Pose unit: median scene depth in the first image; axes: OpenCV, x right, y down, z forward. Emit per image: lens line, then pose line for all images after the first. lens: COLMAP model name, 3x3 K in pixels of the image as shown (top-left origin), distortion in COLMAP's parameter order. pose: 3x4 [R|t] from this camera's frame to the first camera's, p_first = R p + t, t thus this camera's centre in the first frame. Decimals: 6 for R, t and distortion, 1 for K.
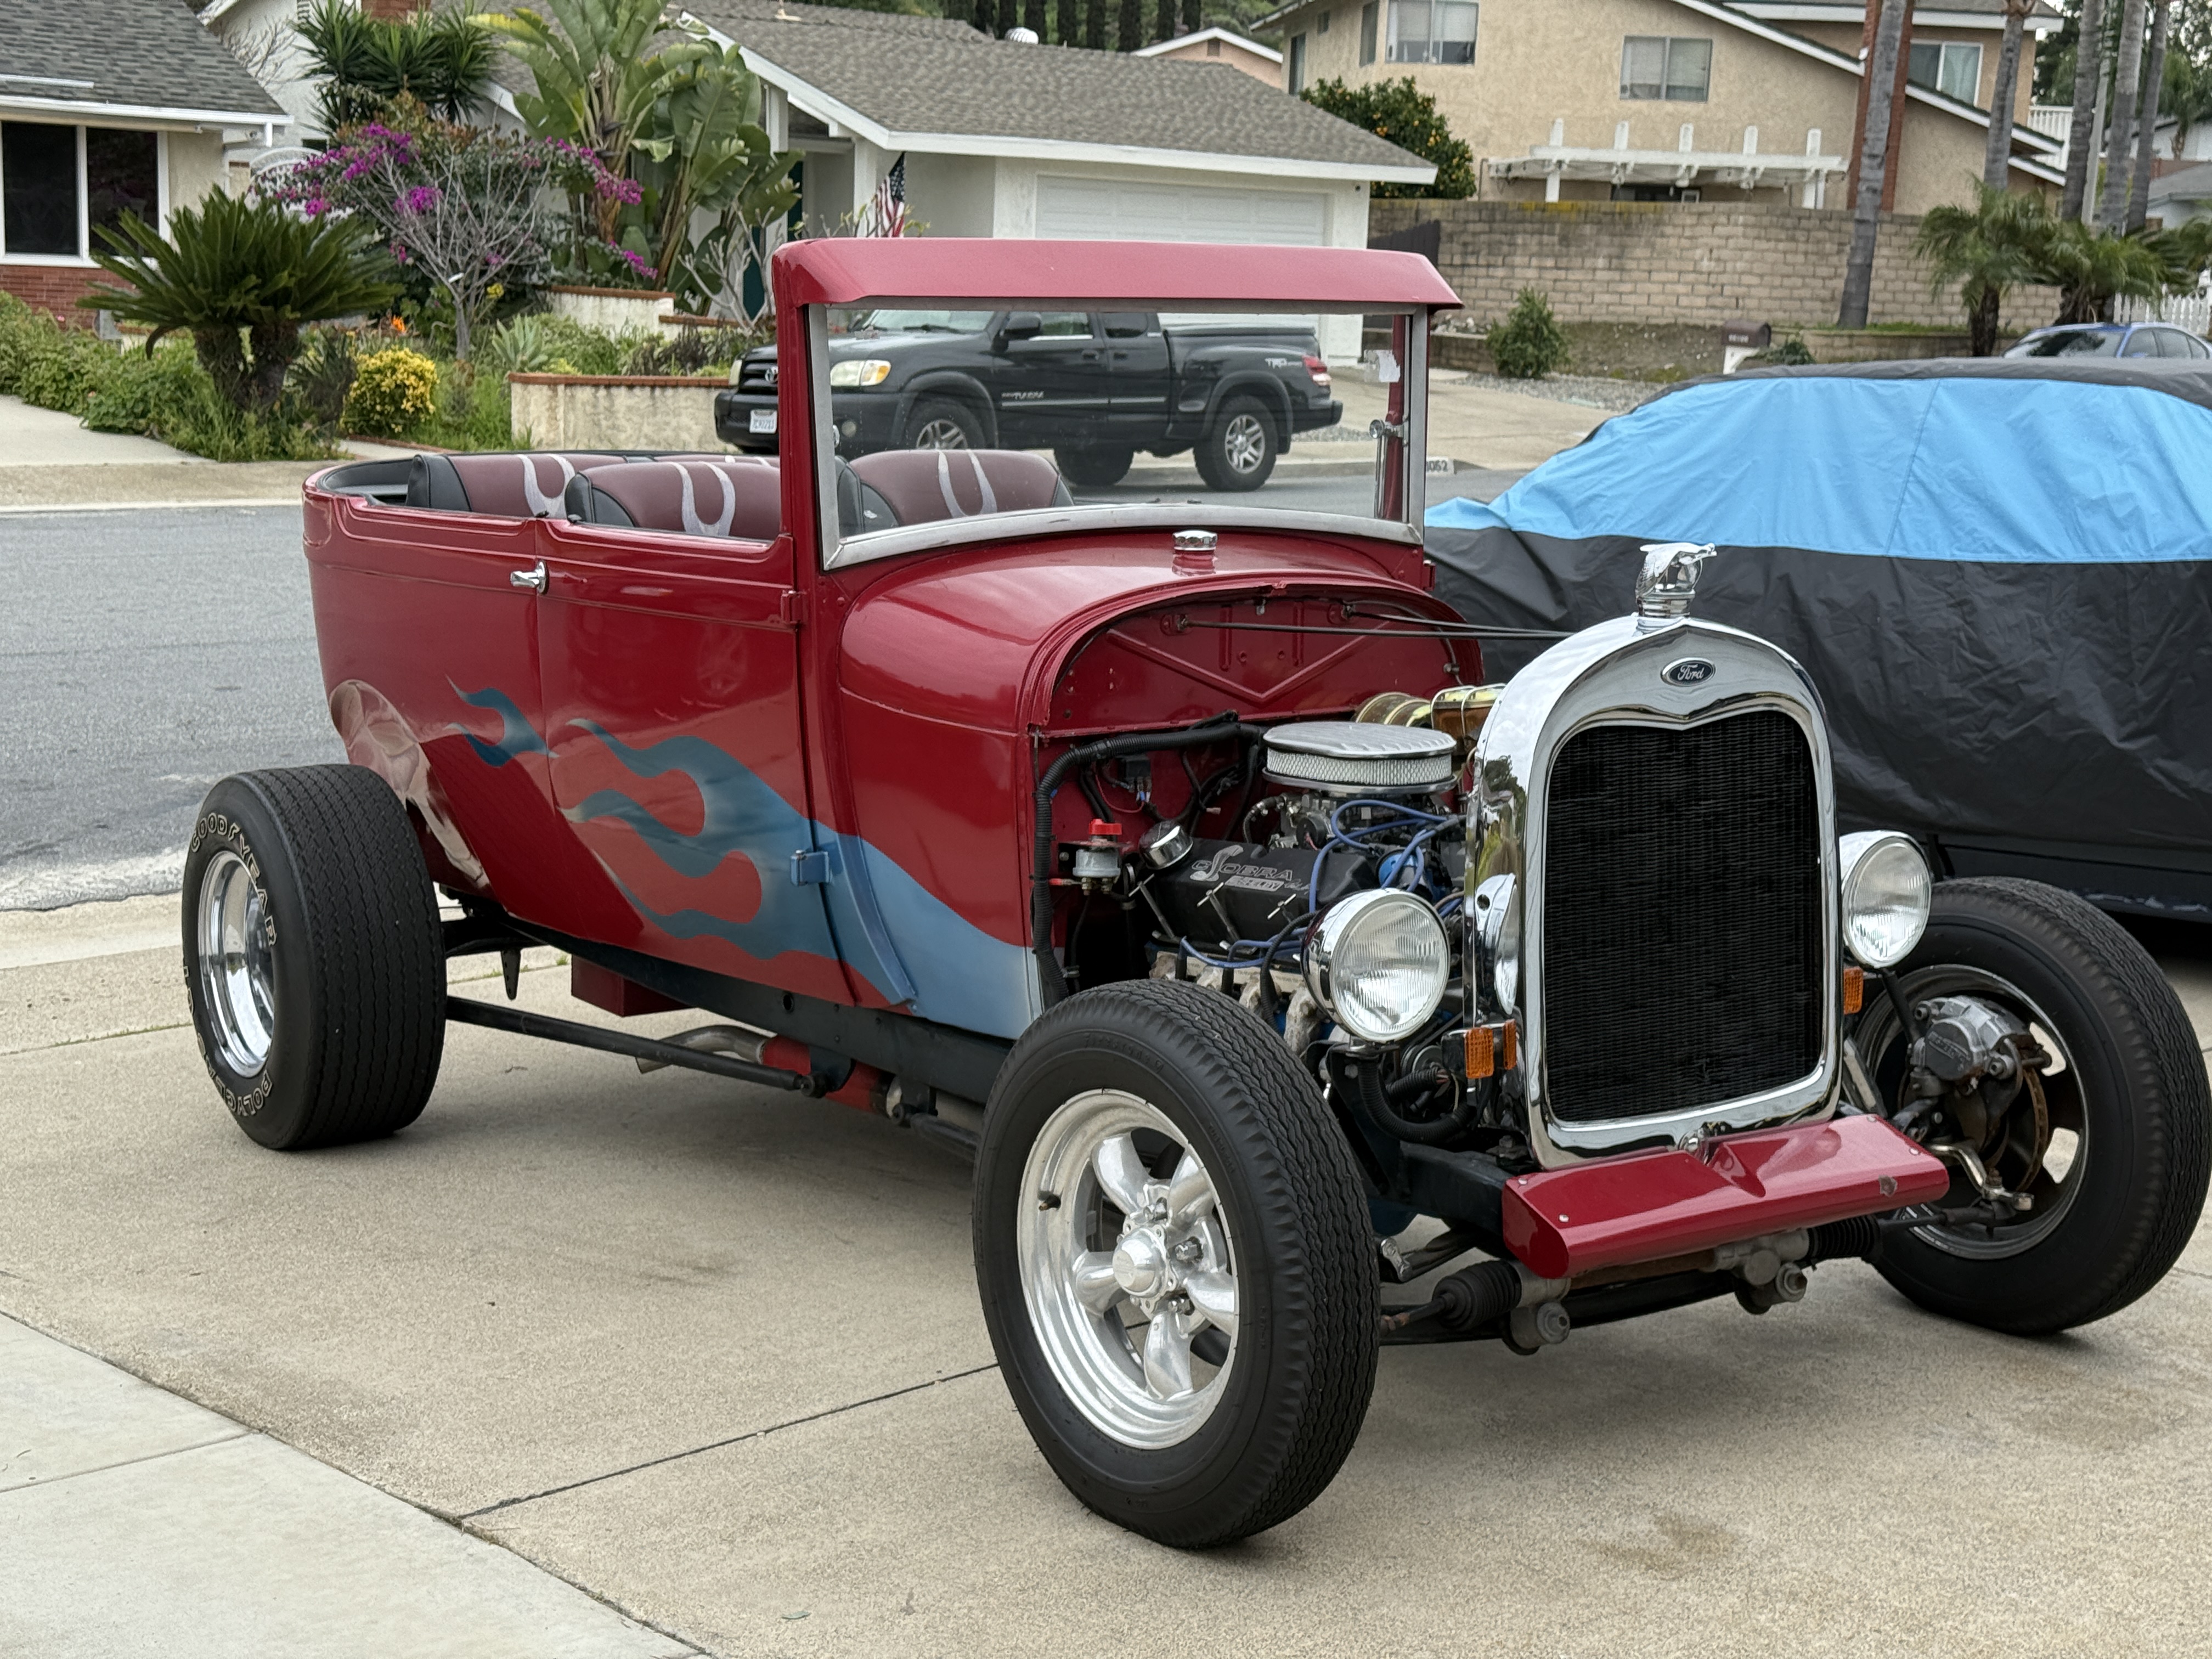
lens RADIAL K [[3125.4, 0, 1106.0], [0, 3125.4, 829.5], [0, 0, 1]] dist [0.204964, -0.471783]
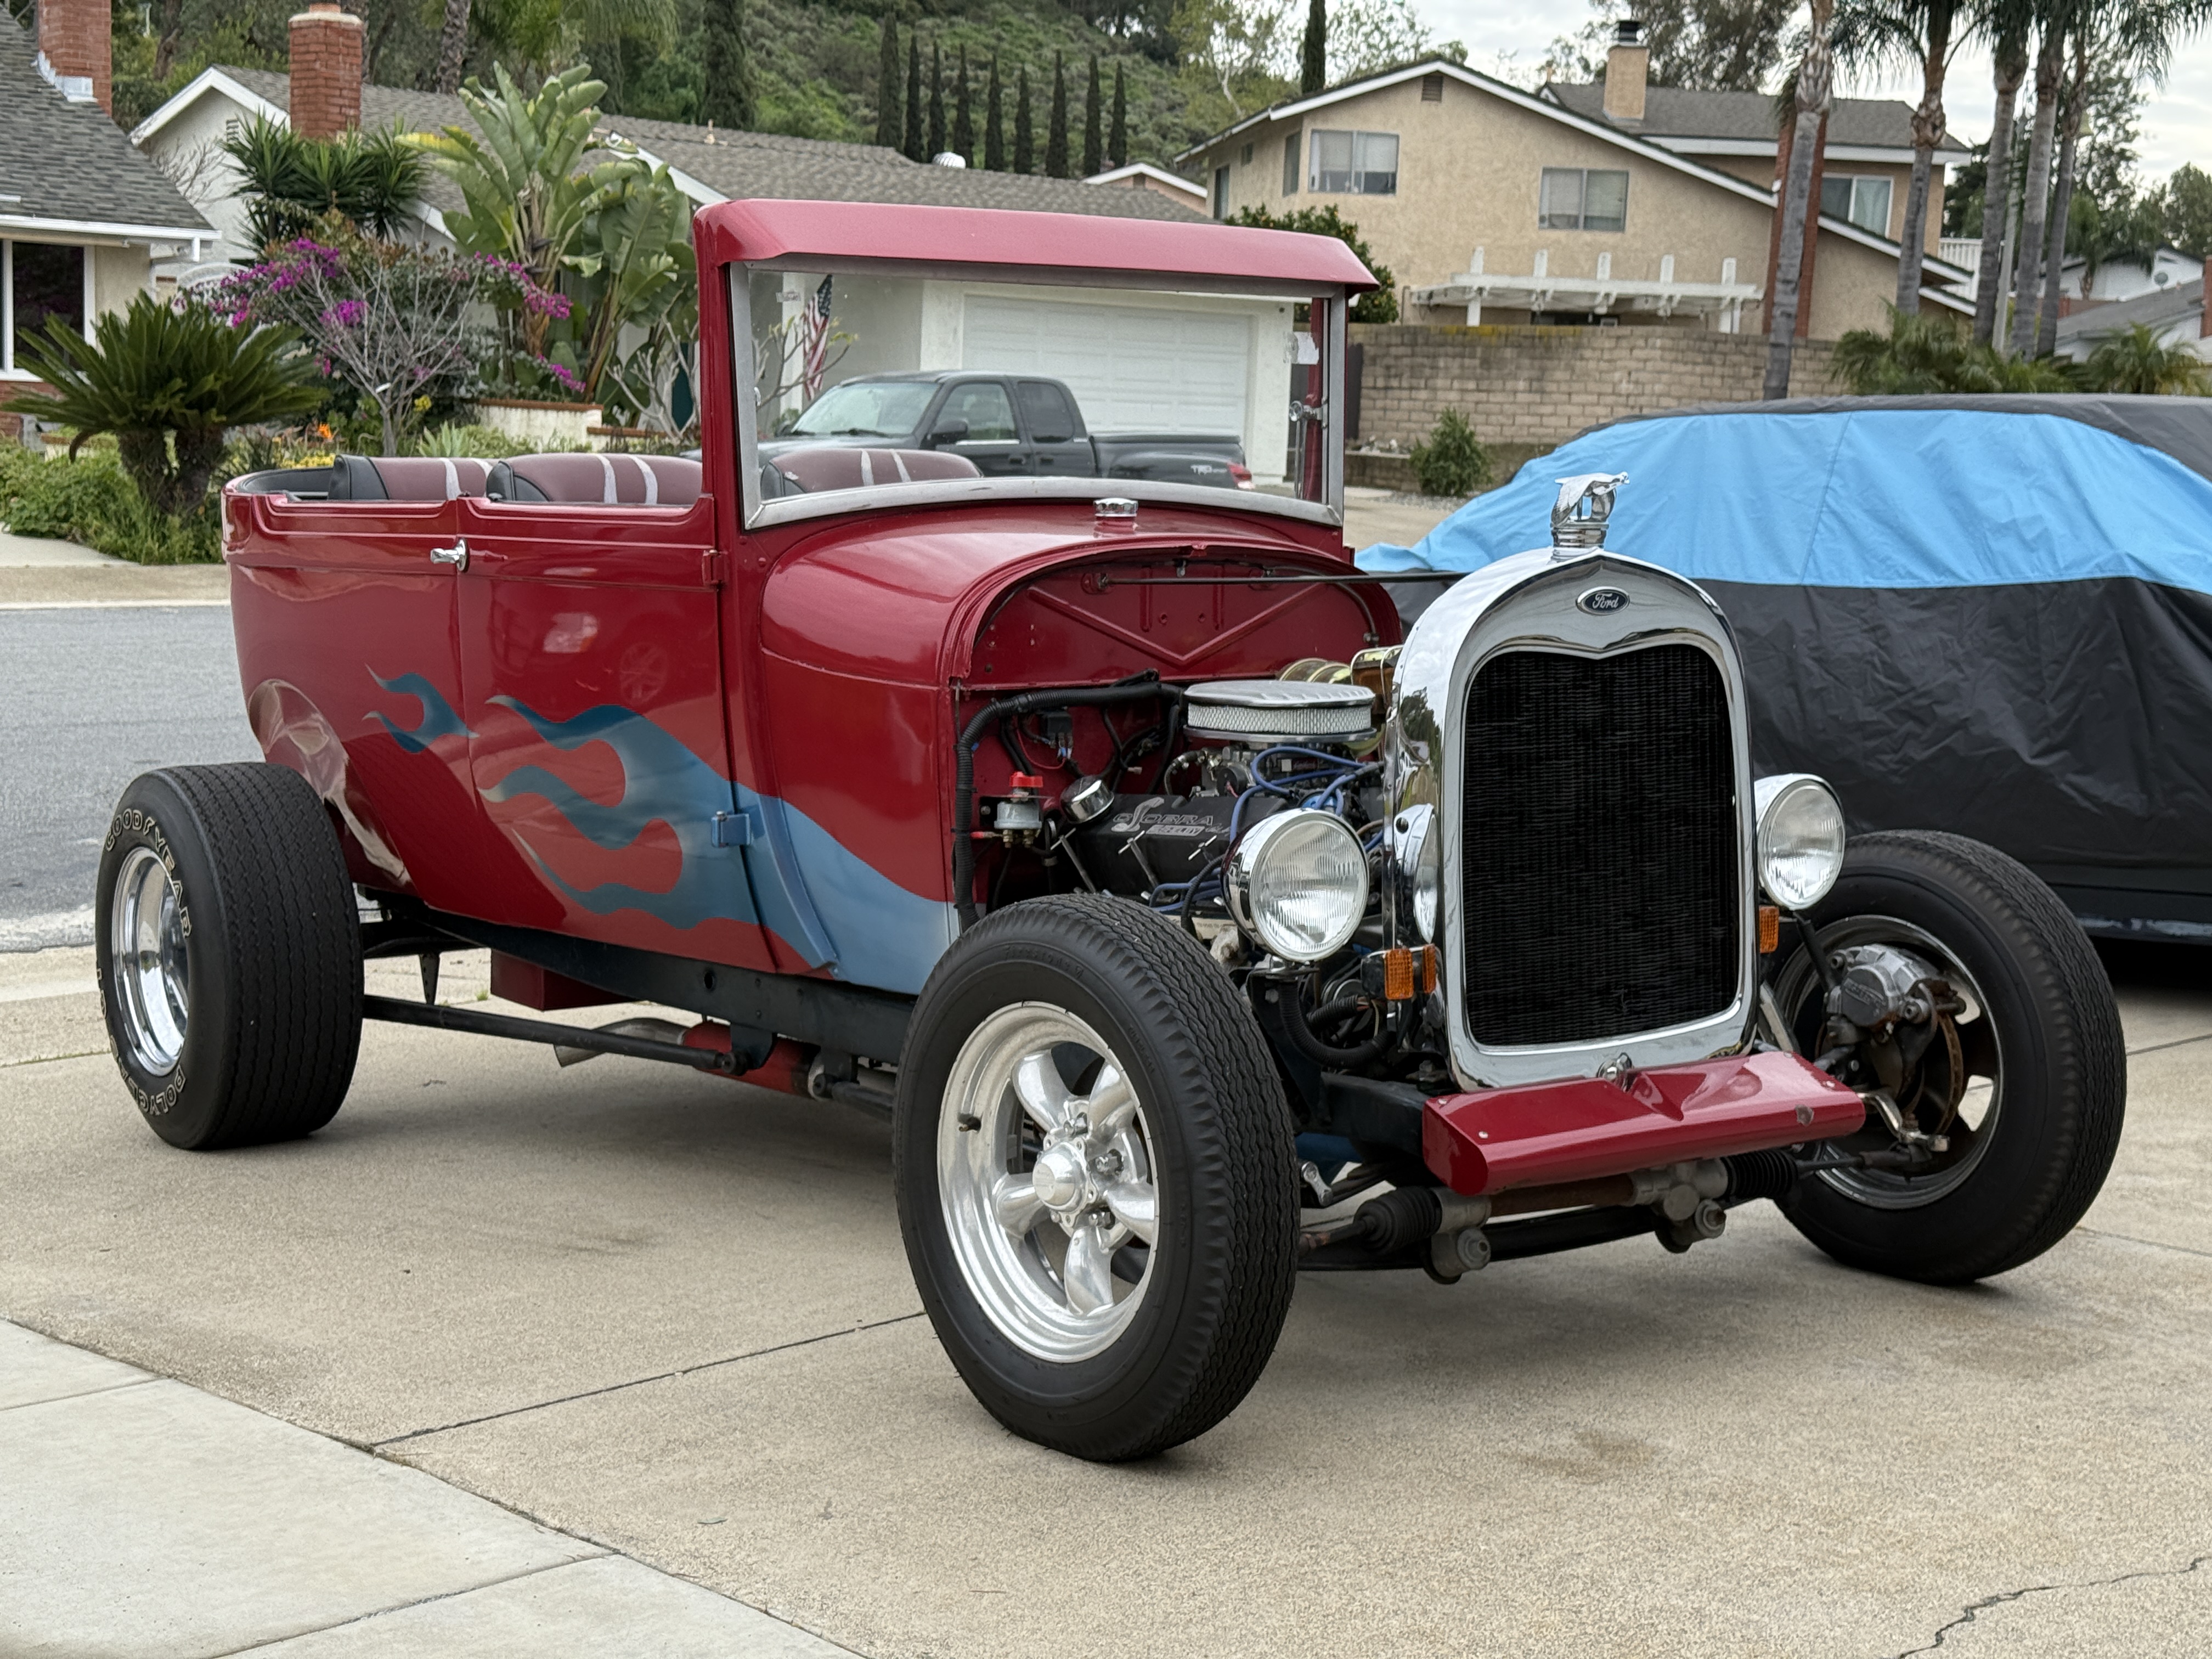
lens RADIAL K [[3125.4, 0, 1106.0], [0, 3125.4, 829.5], [0, 0, 1]] dist [0.204964, -0.471783]
pose [[0.999739, -0.001574, 0.022805, 0.002159], [0.002519, 0.999138, -0.041445, 0.053455], [-0.022720, 0.041492, 0.998880, -0.000141]]
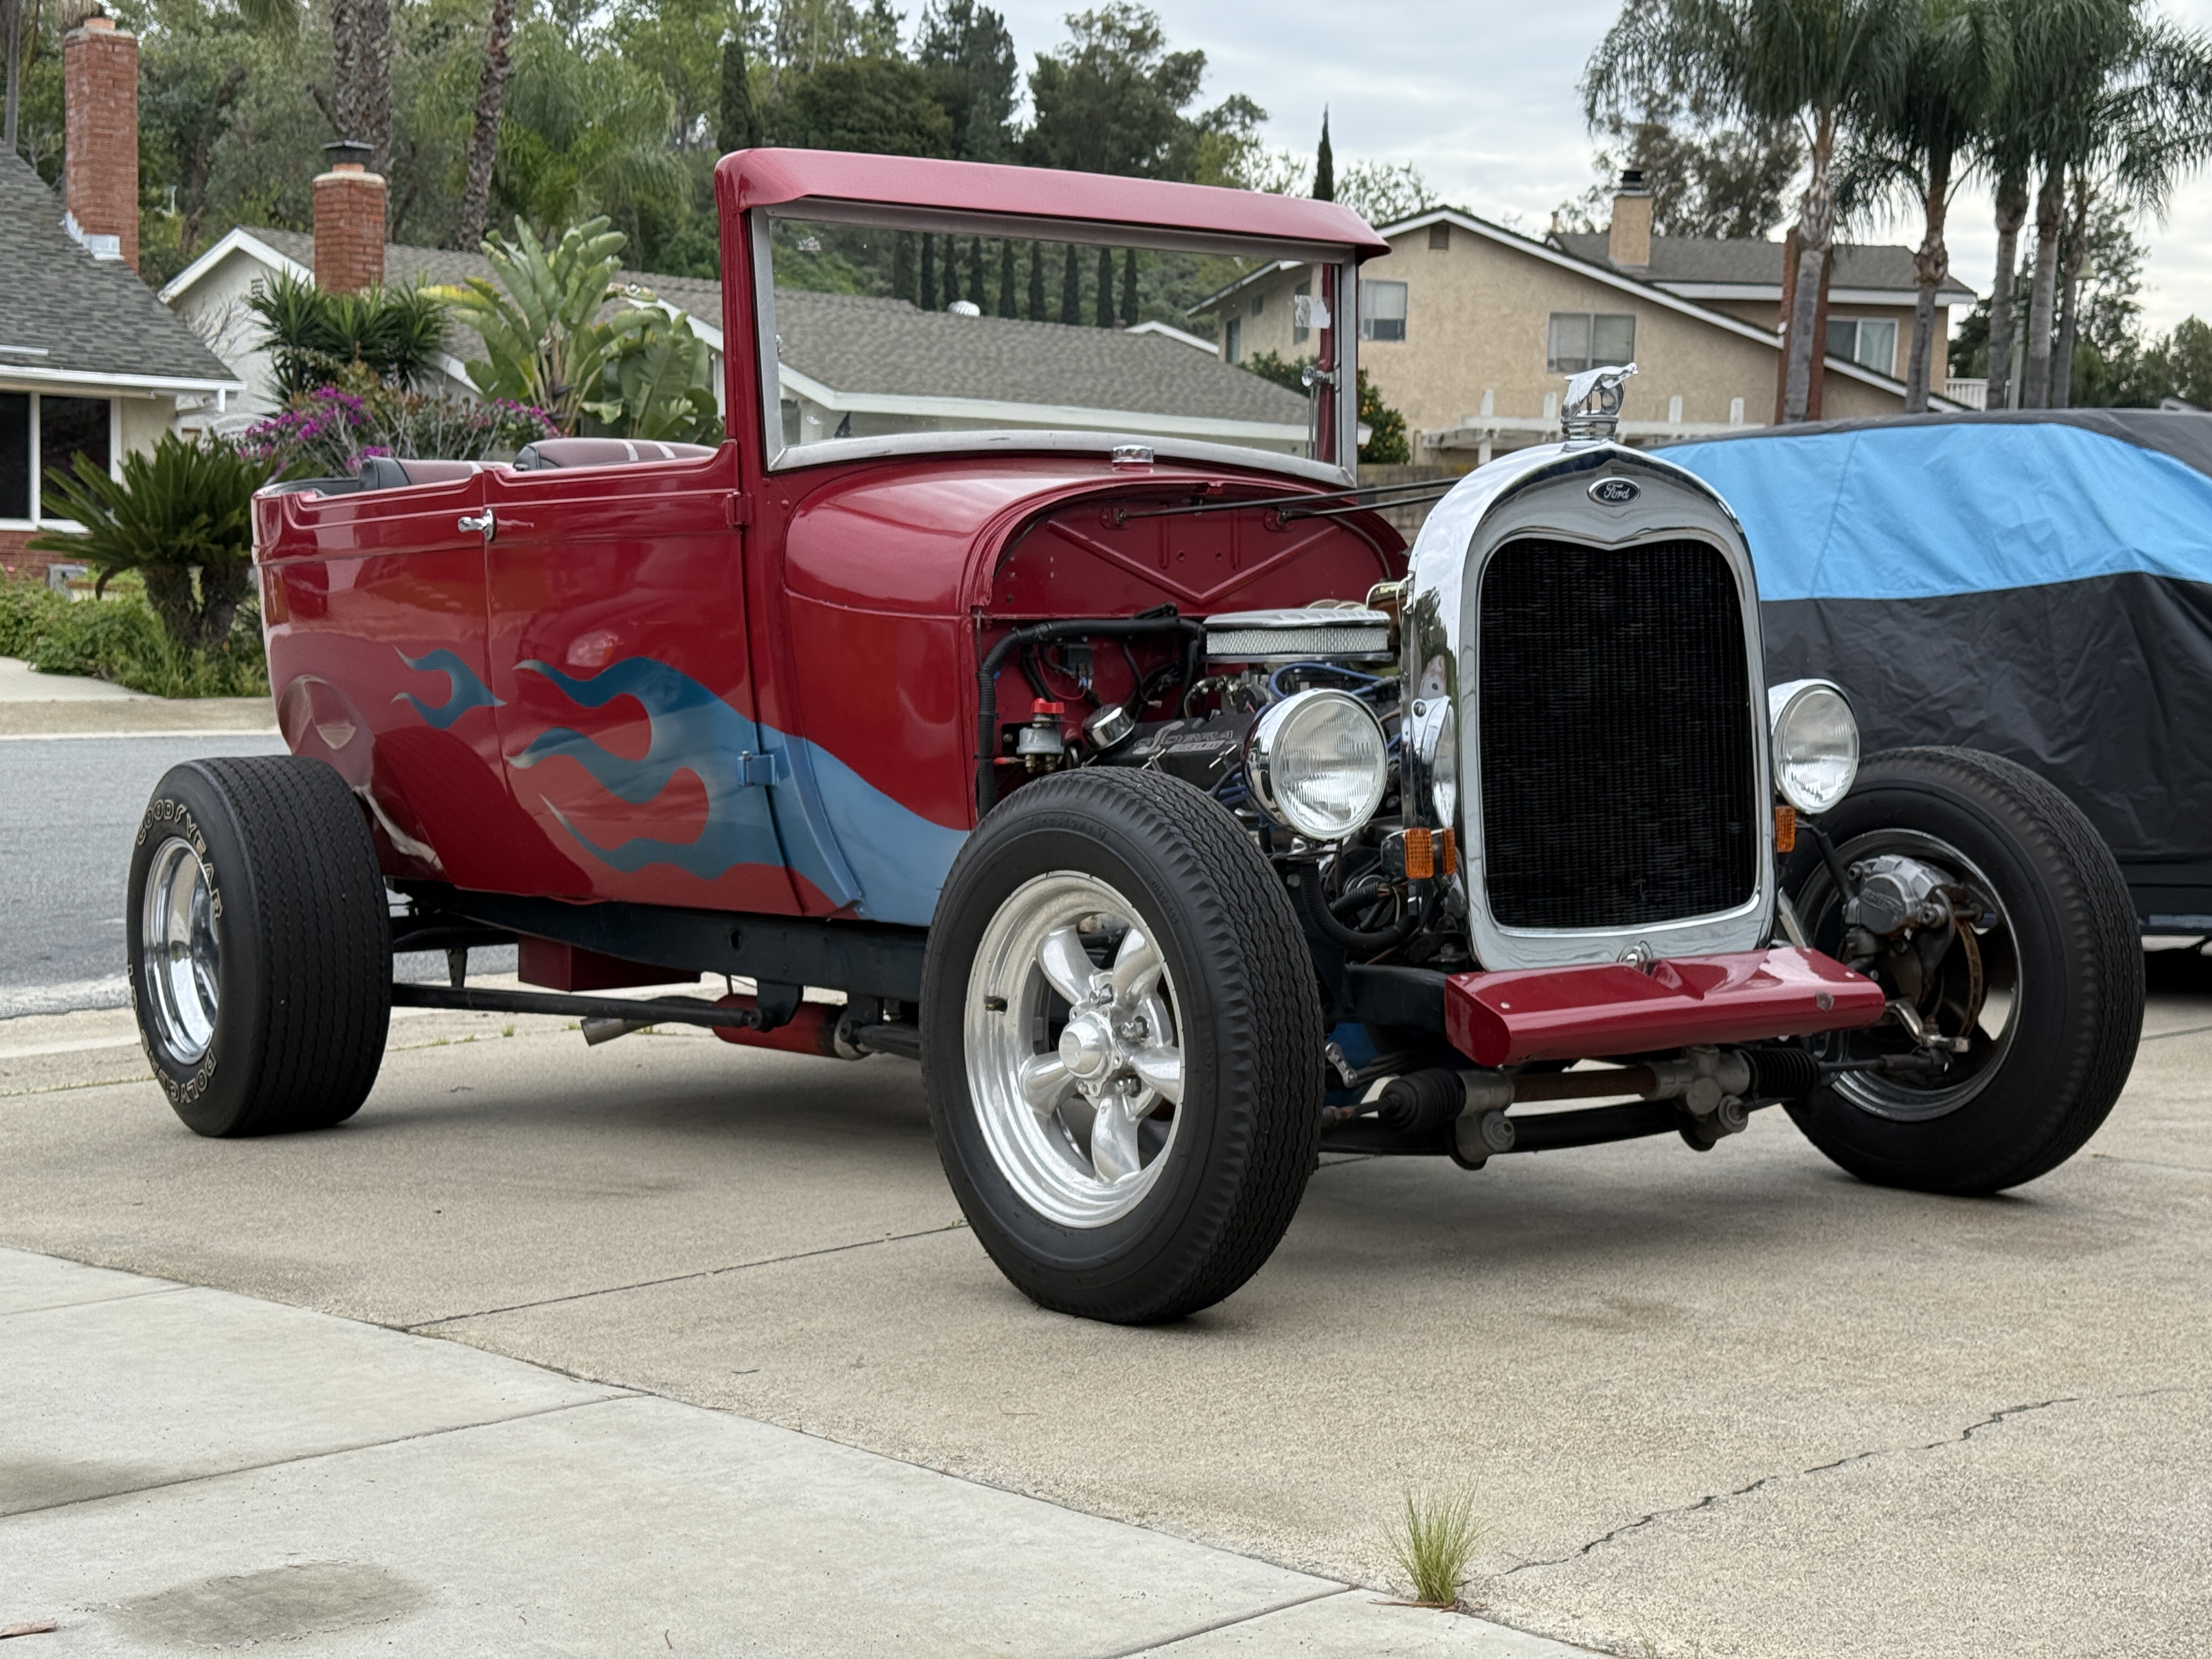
lens RADIAL K [[3126.8, 0, 1109.9], [0, 3126.8, 826.6], [0, 0, 1]] dist [0.189901, -0.379069]
pose [[0.999744, -0.013687, 0.018024, 0.000919], [0.015296, 0.995604, -0.092409, 0.124580], [-0.016680, 0.092661, 0.995558, -0.005235]]
